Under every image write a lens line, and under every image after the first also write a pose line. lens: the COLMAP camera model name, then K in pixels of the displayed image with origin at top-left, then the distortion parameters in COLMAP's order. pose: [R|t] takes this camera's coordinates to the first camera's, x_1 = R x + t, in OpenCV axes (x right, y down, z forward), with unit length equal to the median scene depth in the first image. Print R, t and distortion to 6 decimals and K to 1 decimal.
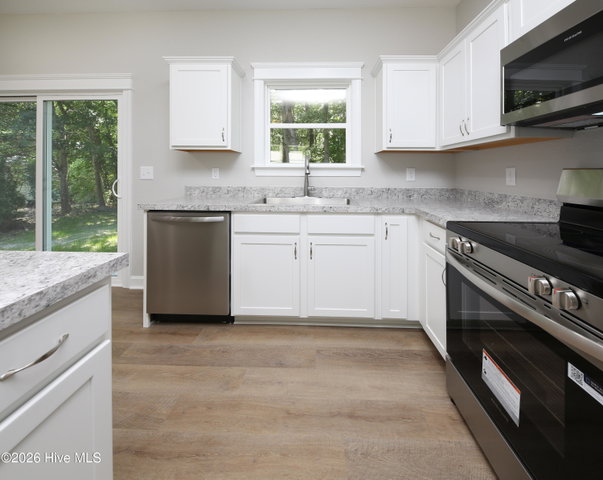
lens RADIAL K [[236.5, 0, 308.1], [0, 236.5, 169.0], [0, 0, 1]] dist [0.002809, 0.000239]
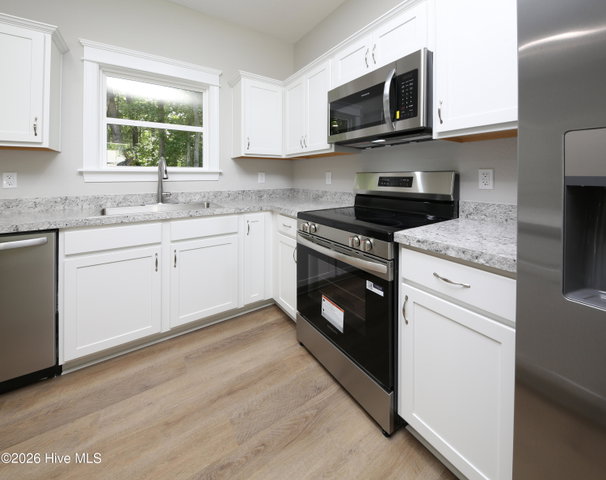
lens RADIAL K [[236.6, 0, 291.2], [0, 236.6, 174.6], [0, 0, 1]] dist [0.000659, -0.000200]
pose [[0.825852, -0.005097, 0.563864, -0.146476], [0.001628, 0.999977, 0.006656, -0.000139], [-0.563885, -0.004579, 0.825841, -0.059304]]
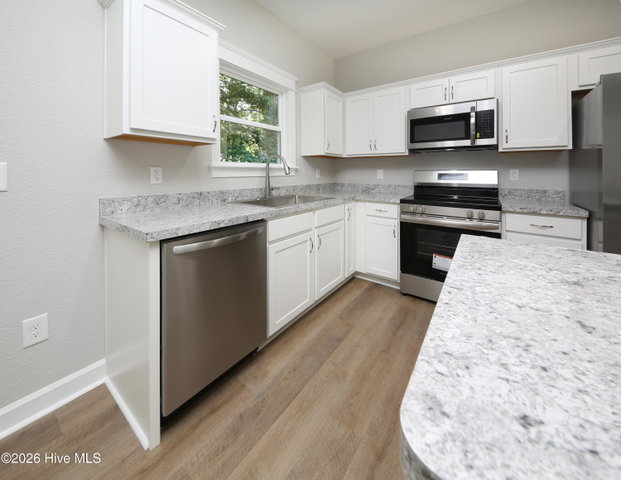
lens RADIAL K [[244.0, 0, 298.7], [0, 244.0, 169.8], [0, 0, 1]] dist [0.000523, 0.000063]
pose [[0.578935, 0.003423, 0.815366, -1.068079], [-0.009622, 0.999950, 0.002634, -0.001469], [-0.815317, -0.009370, 0.578939, 0.428718]]
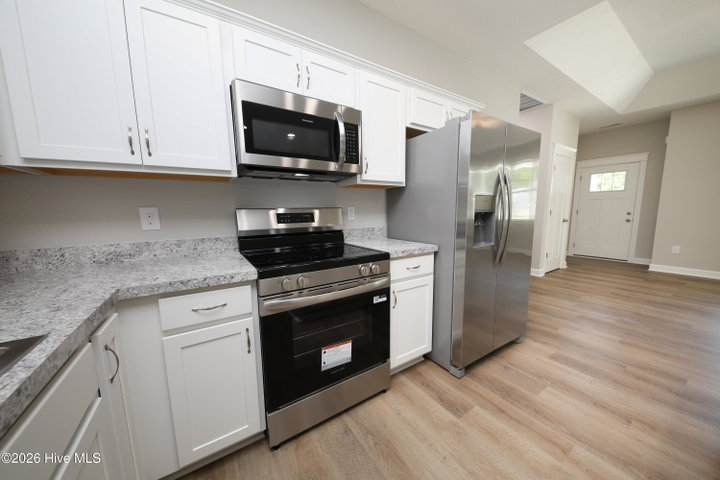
lens RADIAL K [[249.6, 0, 366.6], [0, 249.6, 242.4], [0, 0, 1]] dist [0.000411, -0.000004]
pose [[-0.588993, -0.099957, 0.801933, -0.259726], [0.002458, 0.992095, 0.125466, 0.007774], [-0.808135, 0.075870, -0.584091, 0.924756]]
